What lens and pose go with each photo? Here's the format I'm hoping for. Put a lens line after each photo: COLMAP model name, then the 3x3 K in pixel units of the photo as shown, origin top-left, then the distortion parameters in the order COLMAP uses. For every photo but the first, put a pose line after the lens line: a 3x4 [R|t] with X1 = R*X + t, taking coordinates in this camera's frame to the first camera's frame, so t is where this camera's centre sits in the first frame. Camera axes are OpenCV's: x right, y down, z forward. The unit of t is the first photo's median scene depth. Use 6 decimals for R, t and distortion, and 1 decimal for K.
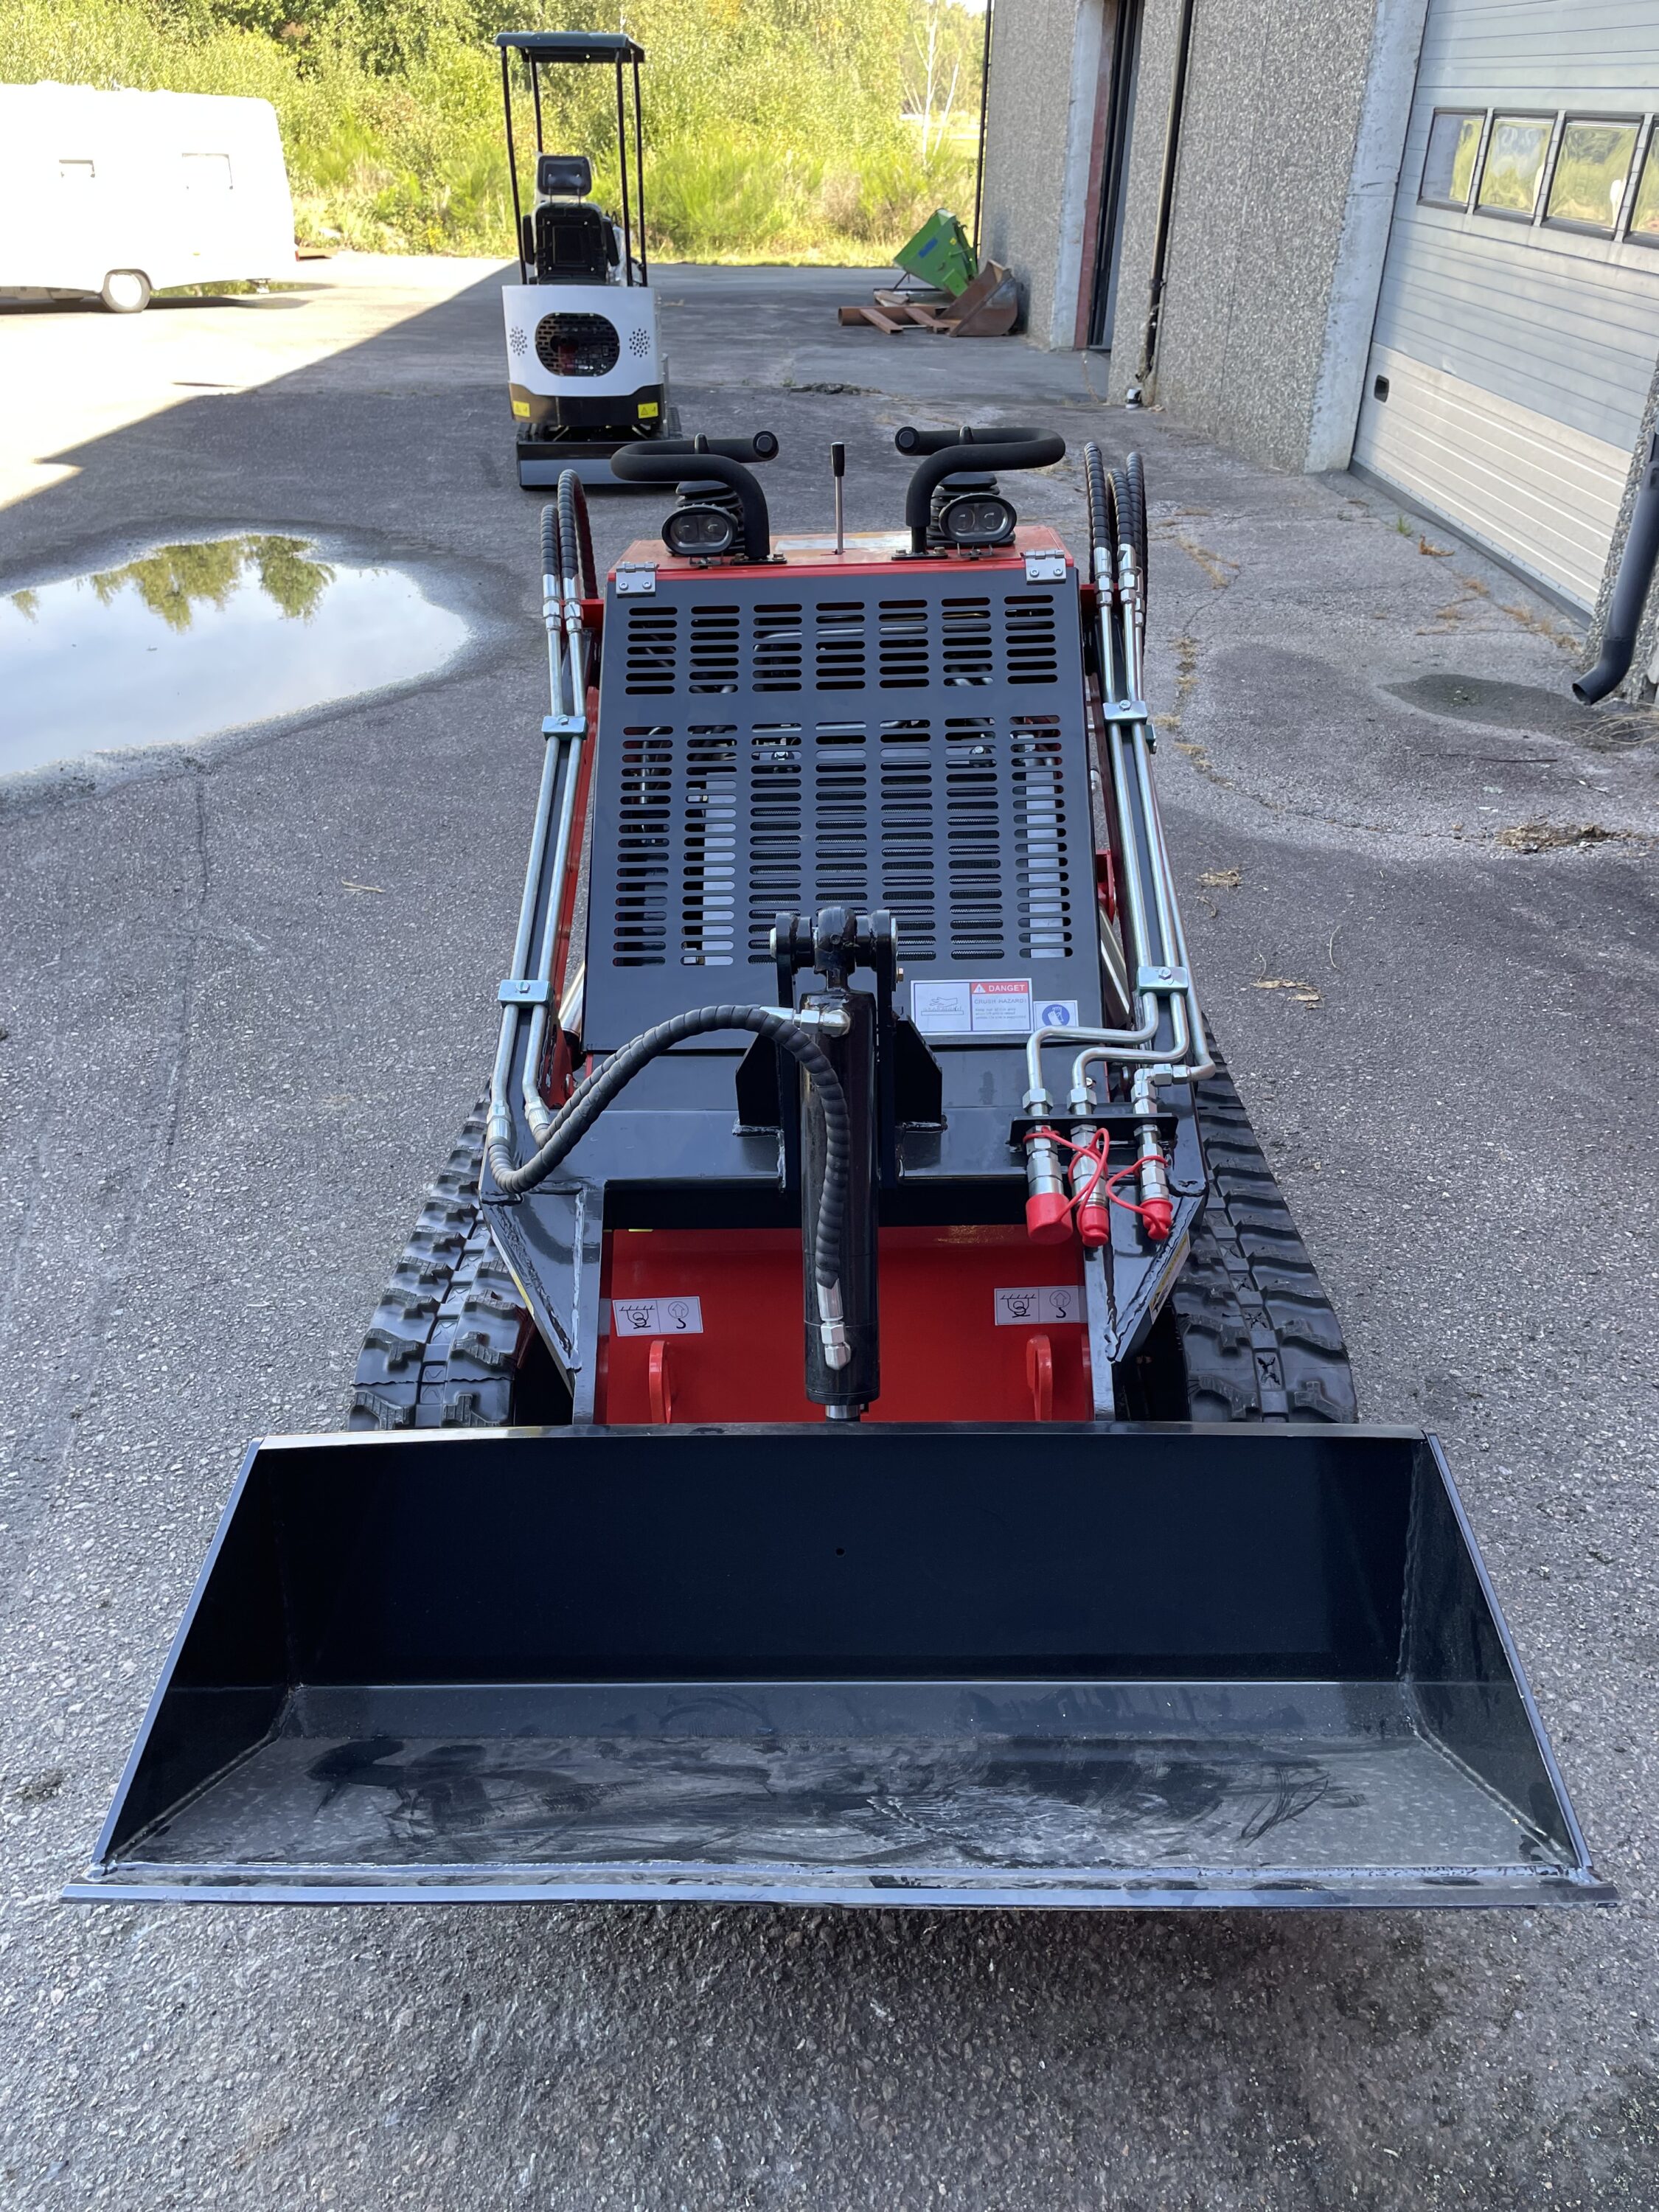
lens RADIAL K [[1647.2, 0, 829.5], [0, 1647.2, 1106.0], [0, 0, 1]] dist [0.060353, -0.087076]
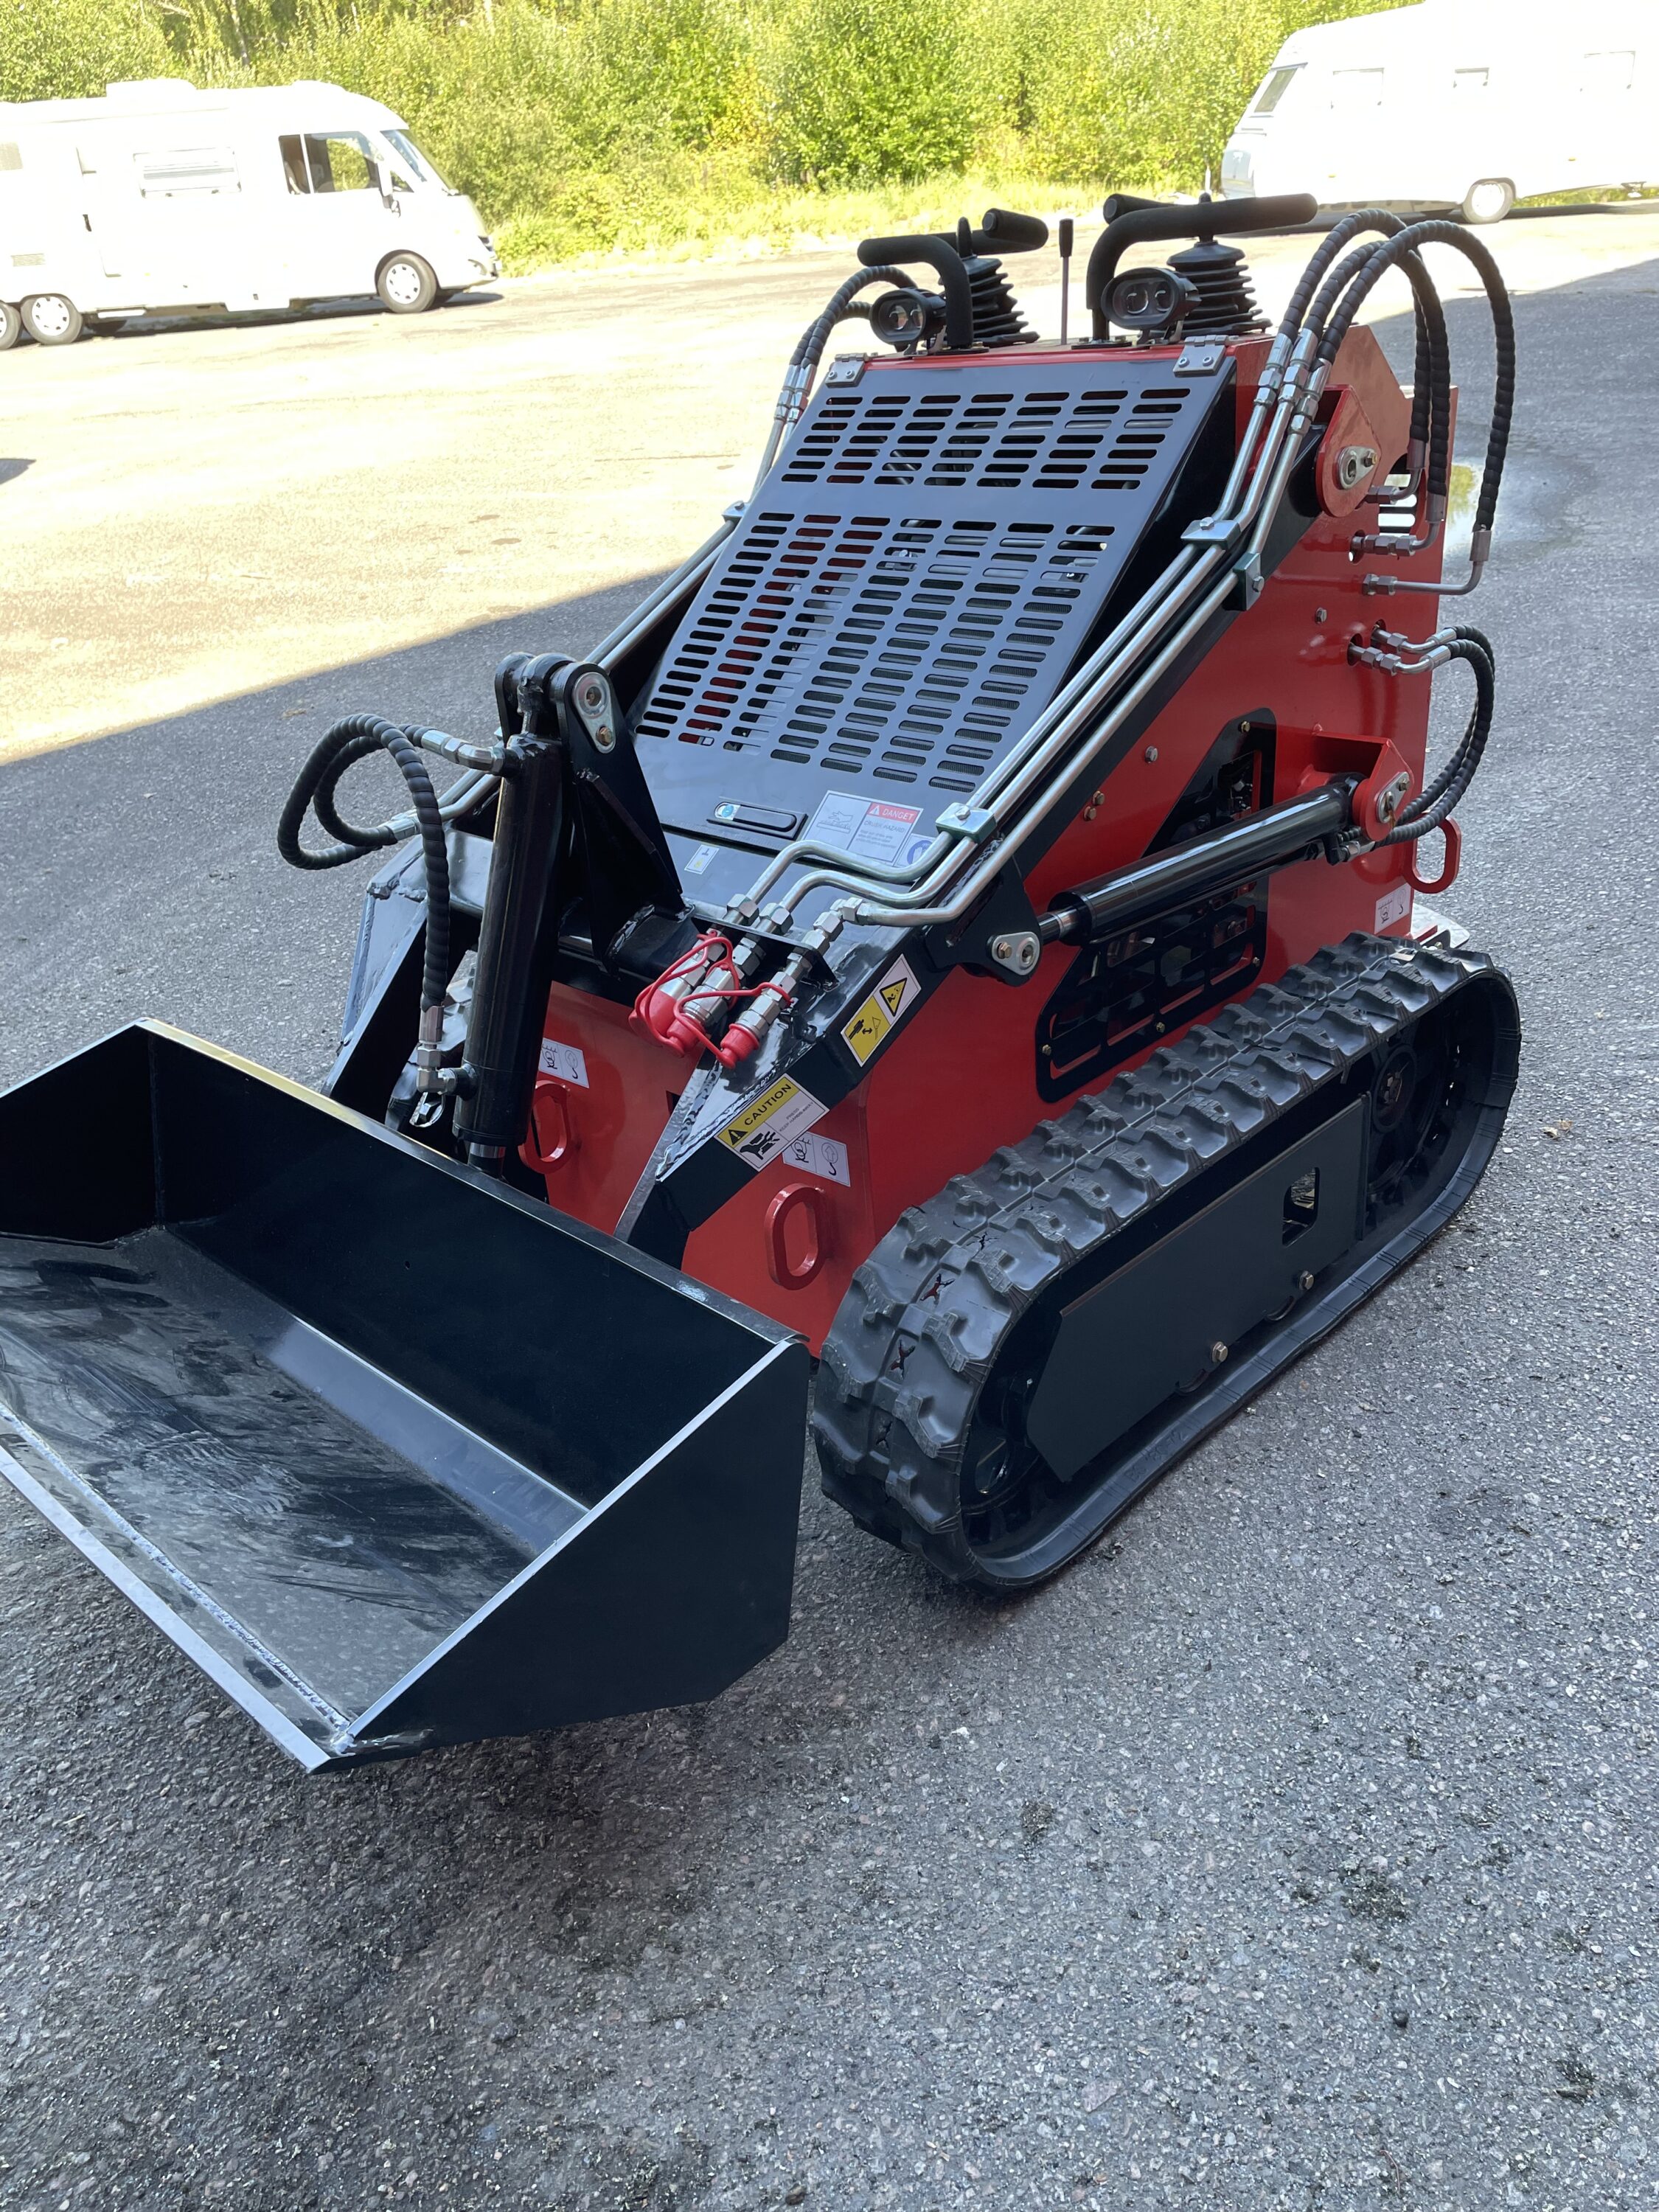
lens RADIAL K [[1647.2, 0, 829.5], [0, 1647.2, 1106.0], [0, 0, 1]] dist [0.060353, -0.087076]
pose [[0.744740, 0.279121, -0.606179, 0.730250], [-0.254940, 0.958433, 0.128105, -0.026651], [0.616739, 0.059135, 0.784943, 0.300349]]
